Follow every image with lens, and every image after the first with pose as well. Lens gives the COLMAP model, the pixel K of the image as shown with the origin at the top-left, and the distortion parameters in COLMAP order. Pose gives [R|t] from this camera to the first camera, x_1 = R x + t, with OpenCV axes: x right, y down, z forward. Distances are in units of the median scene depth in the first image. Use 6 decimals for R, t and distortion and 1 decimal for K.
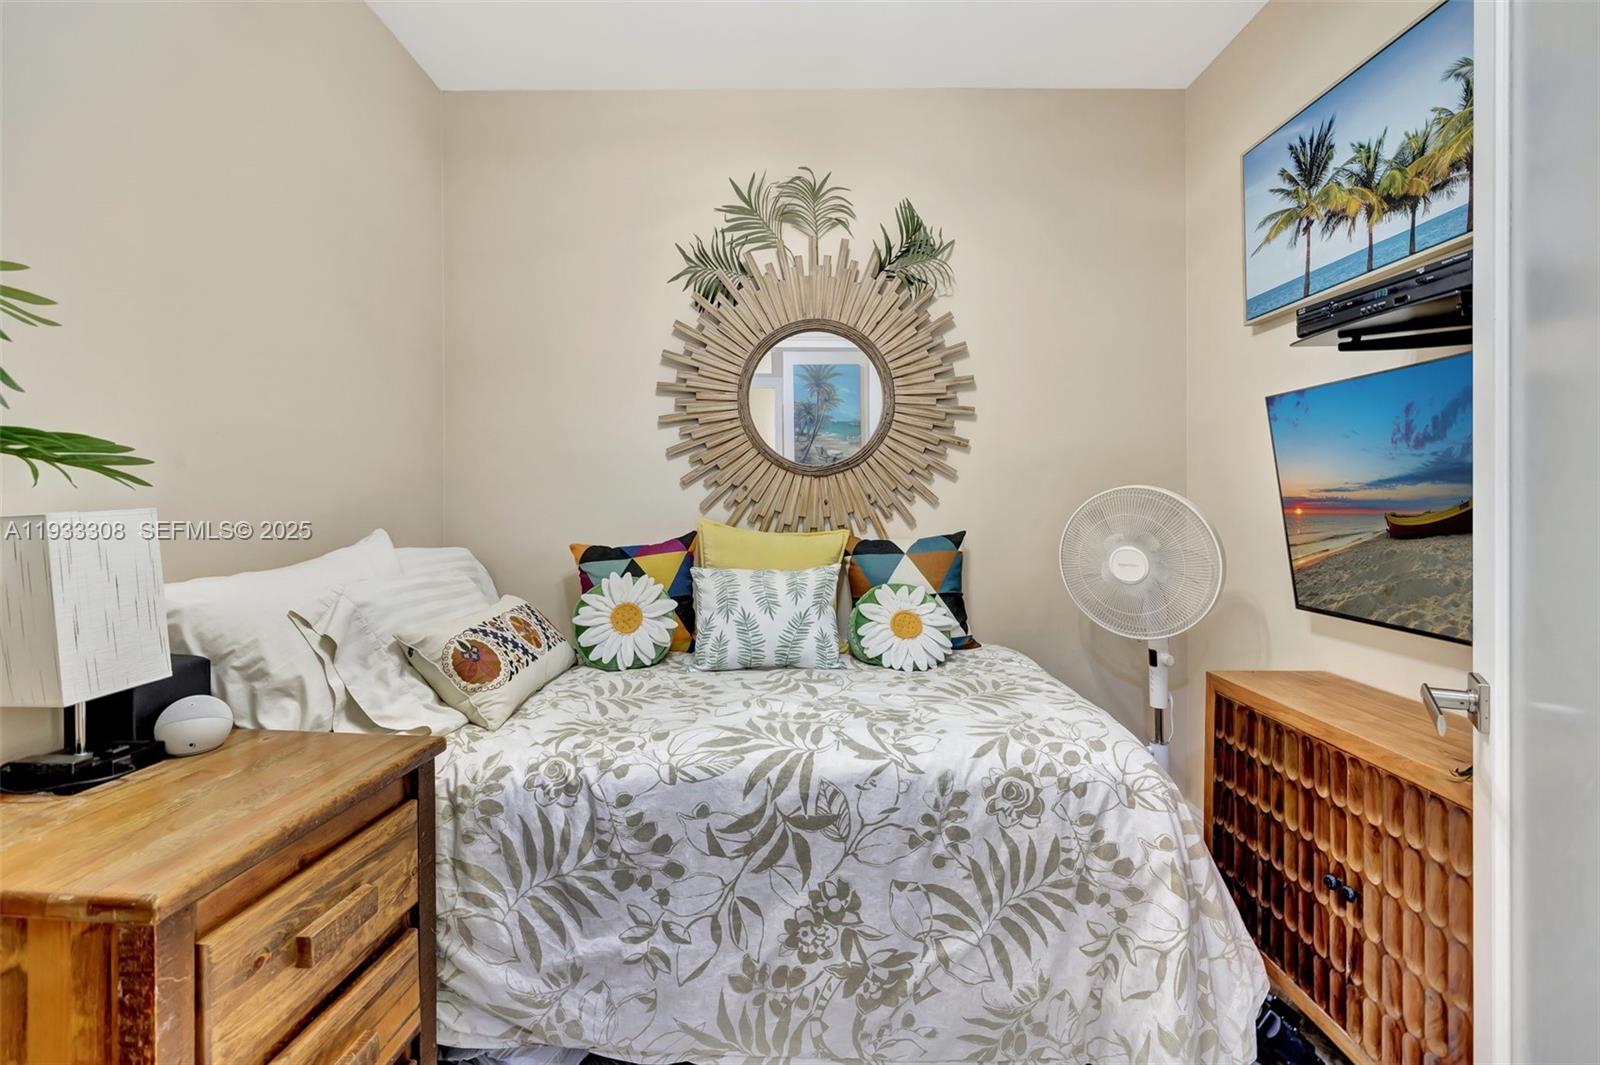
lens RADIAL K [[680.2, 0, 795.4], [0, 680.2, 499.4], [0, 0, 1]] dist [-0.001310, 0.000109]
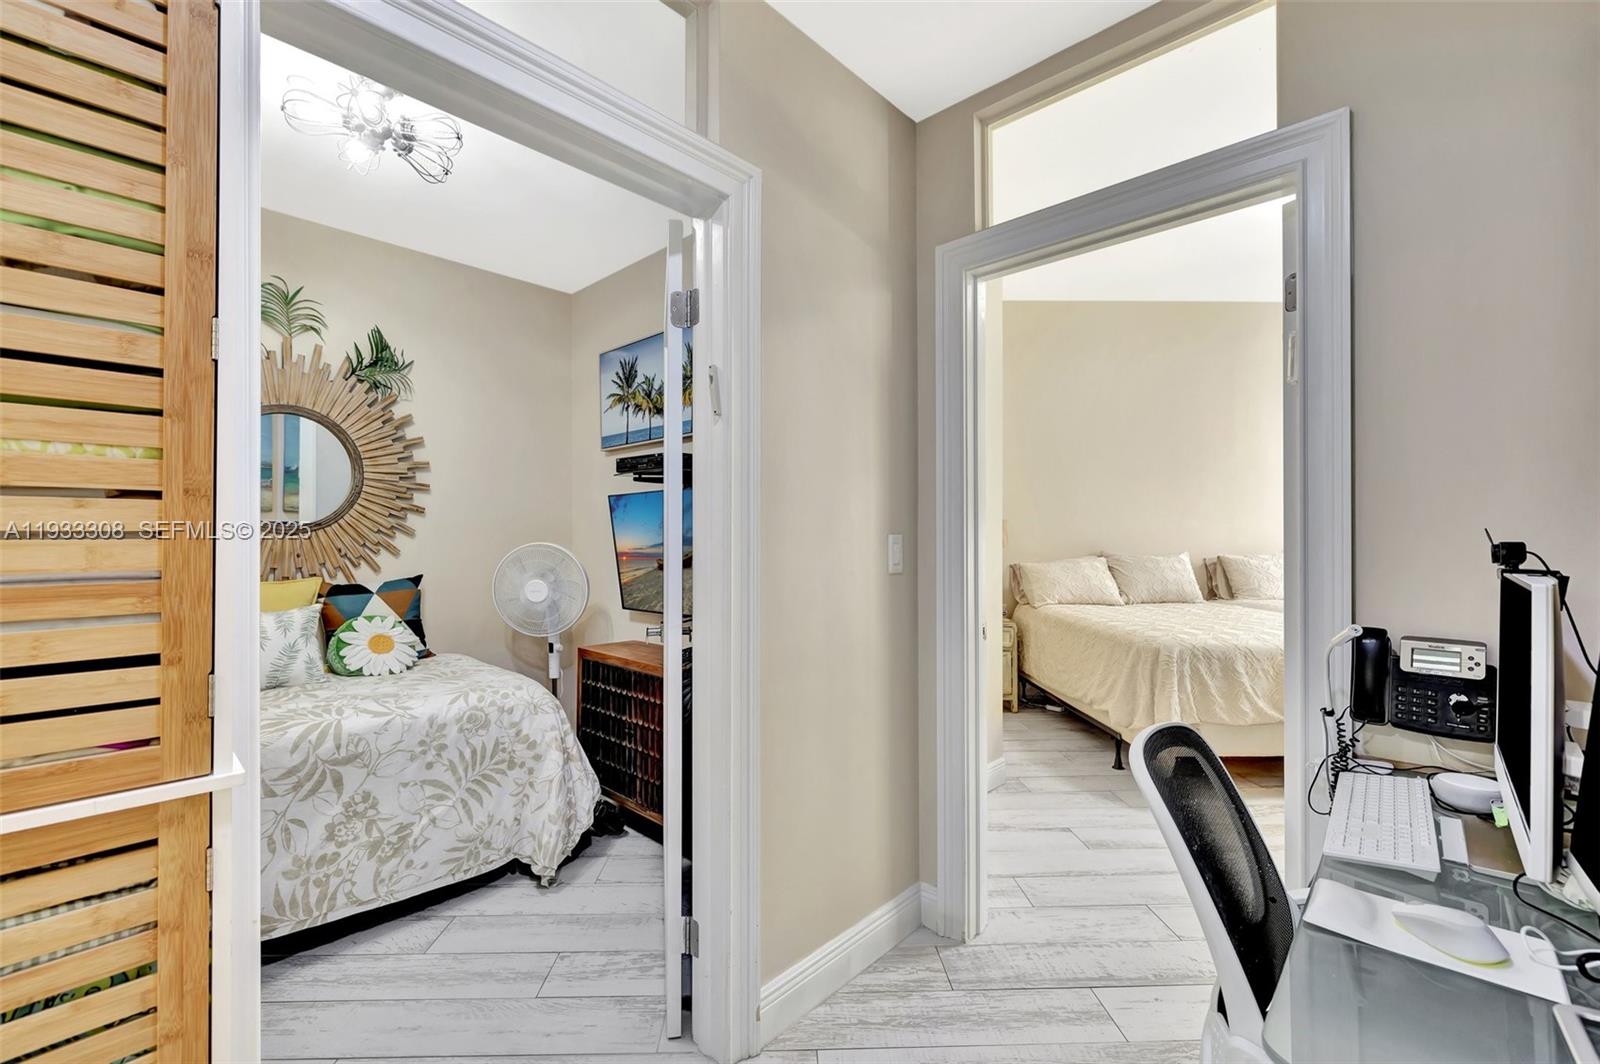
lens RADIAL K [[685.0, 0, 800.0], [0, 685.0, 532.0], [0, 0, 1]] dist [-0.000674, -0.000397]
pose [[0.684671, 0.004871, 0.728836, -0.392569], [-0.000230, 0.999979, -0.006467, -0.050547], [-0.728852, 0.004260, 0.684658, -0.836752]]
